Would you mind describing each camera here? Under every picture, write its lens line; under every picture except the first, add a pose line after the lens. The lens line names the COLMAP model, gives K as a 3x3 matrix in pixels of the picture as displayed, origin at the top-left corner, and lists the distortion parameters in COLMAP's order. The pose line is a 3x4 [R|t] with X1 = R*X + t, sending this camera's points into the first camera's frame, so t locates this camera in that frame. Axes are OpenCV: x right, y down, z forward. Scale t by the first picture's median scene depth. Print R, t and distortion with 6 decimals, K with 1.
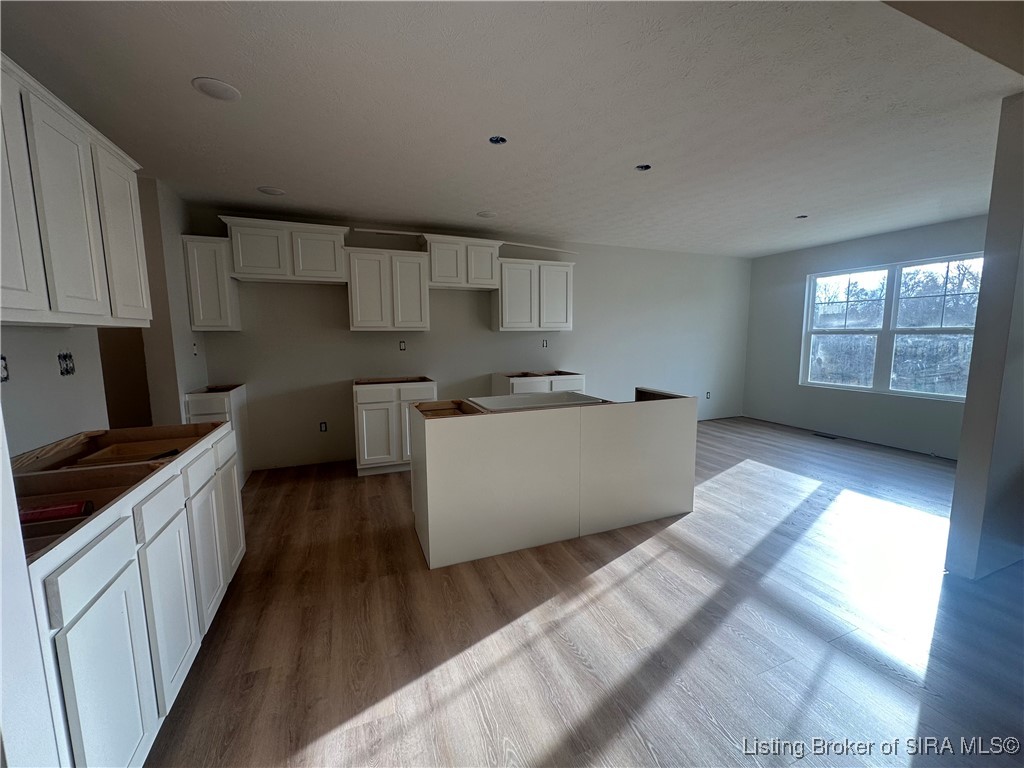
lens RADIAL K [[406.9, 0, 511.9], [0, 406.9, 382.9], [0, 0, 1]] dist [-0.001912, 0.000105]
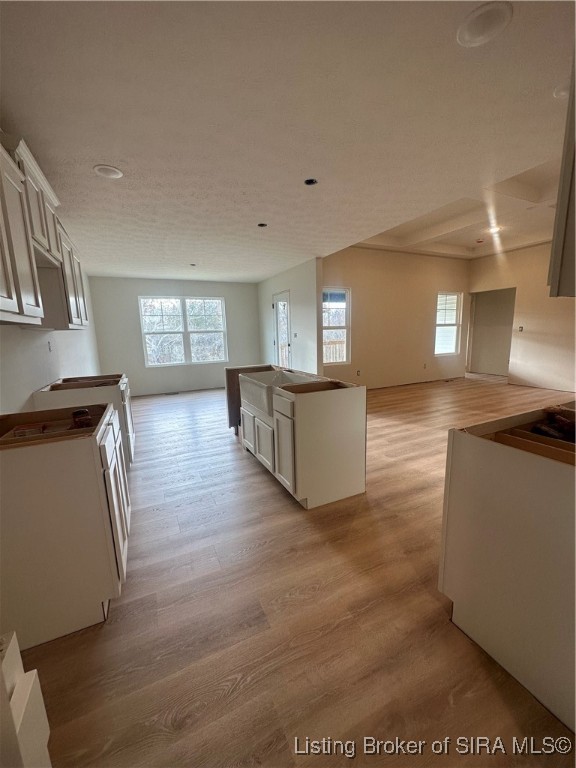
lens RADIAL K [[309.0, 0, 291.1], [0, 309.0, 381.8], [0, 0, 1]] dist [-0.001256, -0.000299]
pose [[-0.071769, -0.154363, 0.985404, -0.667867], [0.150447, 0.974973, 0.163687, -0.070993], [-0.986010, 0.159998, -0.046749, 0.705535]]
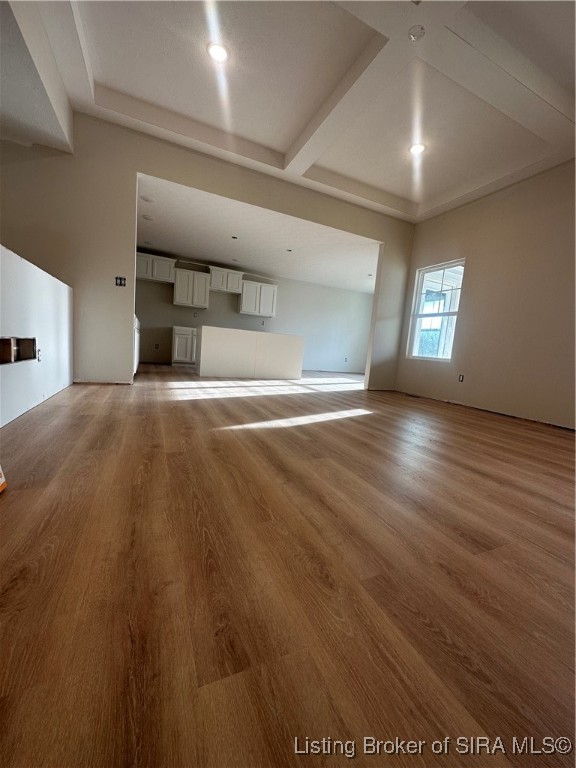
lens RADIAL K [[305.2, 0, 288.0], [0, 305.2, 384.0], [0, 0, 1]] dist [-0.001912, 0.000105]
pose [[0.995173, 0.082918, 0.052499, 0.189577], [-0.082921, 0.996554, -0.002112, 0.262923], [-0.052493, -0.002251, 0.998619, -0.735411]]
